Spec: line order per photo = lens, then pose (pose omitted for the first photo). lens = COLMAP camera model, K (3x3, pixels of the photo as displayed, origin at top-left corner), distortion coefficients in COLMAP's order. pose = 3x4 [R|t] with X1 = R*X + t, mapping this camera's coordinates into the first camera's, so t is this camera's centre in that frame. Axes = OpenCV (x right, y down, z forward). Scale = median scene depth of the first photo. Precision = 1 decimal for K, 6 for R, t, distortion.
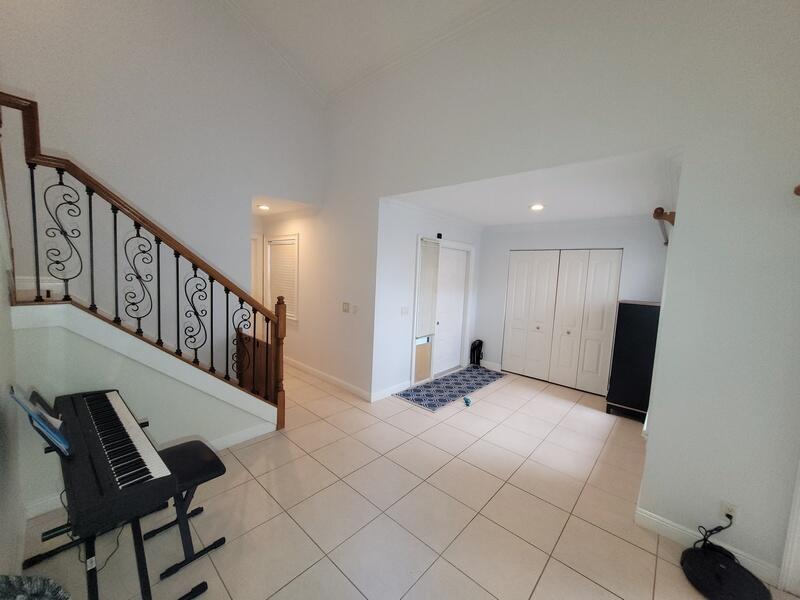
lens RADIAL K [[313.9, 0, 395.3], [0, 313.9, 300.6], [0, 0, 1]] dist [0.001489, -0.000578]
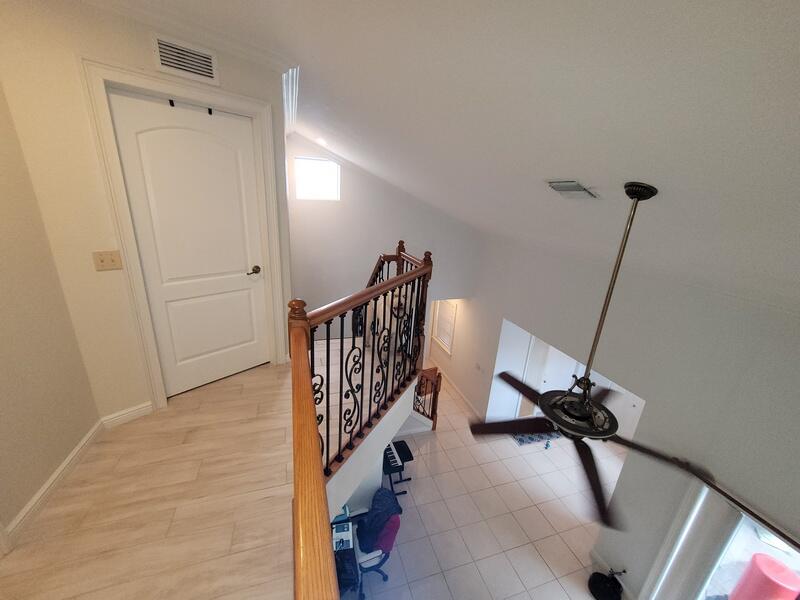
lens RADIAL K [[313.9, 0, 395.3], [0, 313.9, 300.6], [0, 0, 1]] dist [0.001489, -0.000578]
pose [[0.868742, 0.160297, -0.468607, 0.194107], [-0.067145, 0.975558, 0.209231, -0.666734], [0.490693, -0.150303, 0.858271, -0.606277]]
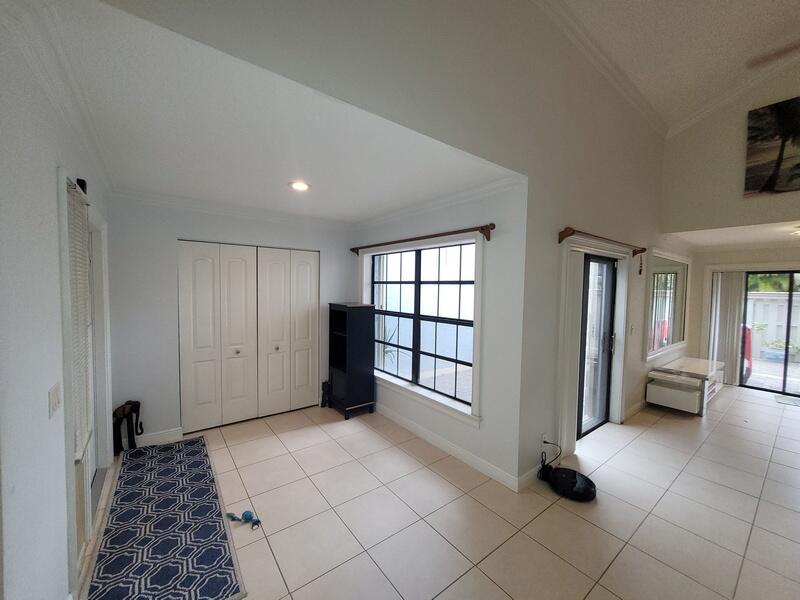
lens RADIAL K [[313.9, 0, 395.3], [0, 313.9, 300.6], [0, 0, 1]] dist [0.001489, -0.000578]
pose [[0.191171, -0.090062, 0.977416, -0.226050], [0.080640, 0.993857, 0.075805, -0.074578], [-0.978239, 0.064327, 0.197259, 0.639098]]
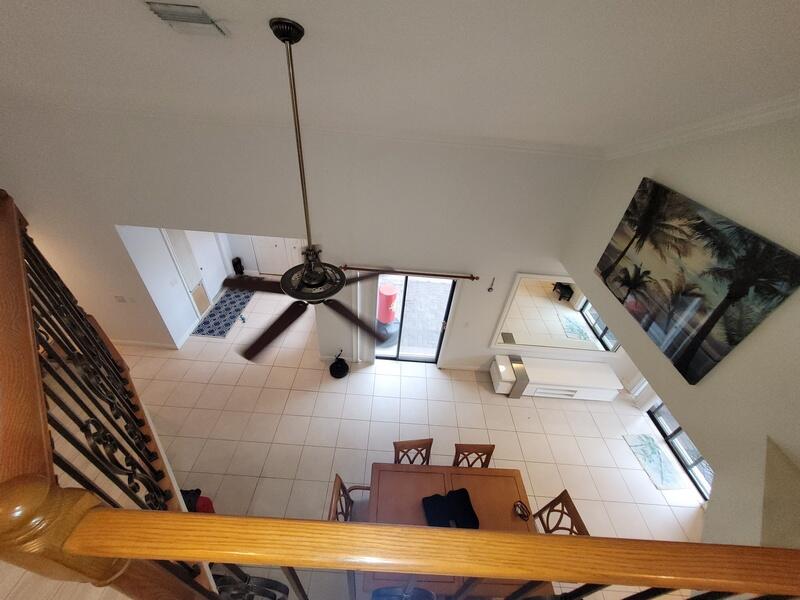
lens RADIAL K [[313.9, 0, 395.3], [0, 313.9, 300.6], [0, 0, 1]] dist [0.001489, -0.000578]
pose [[0.762501, -0.393045, 0.513914, 0.033162], [0.027484, 0.813279, 0.581224, -0.699056], [-0.646403, -0.429060, 0.630928, -0.505567]]
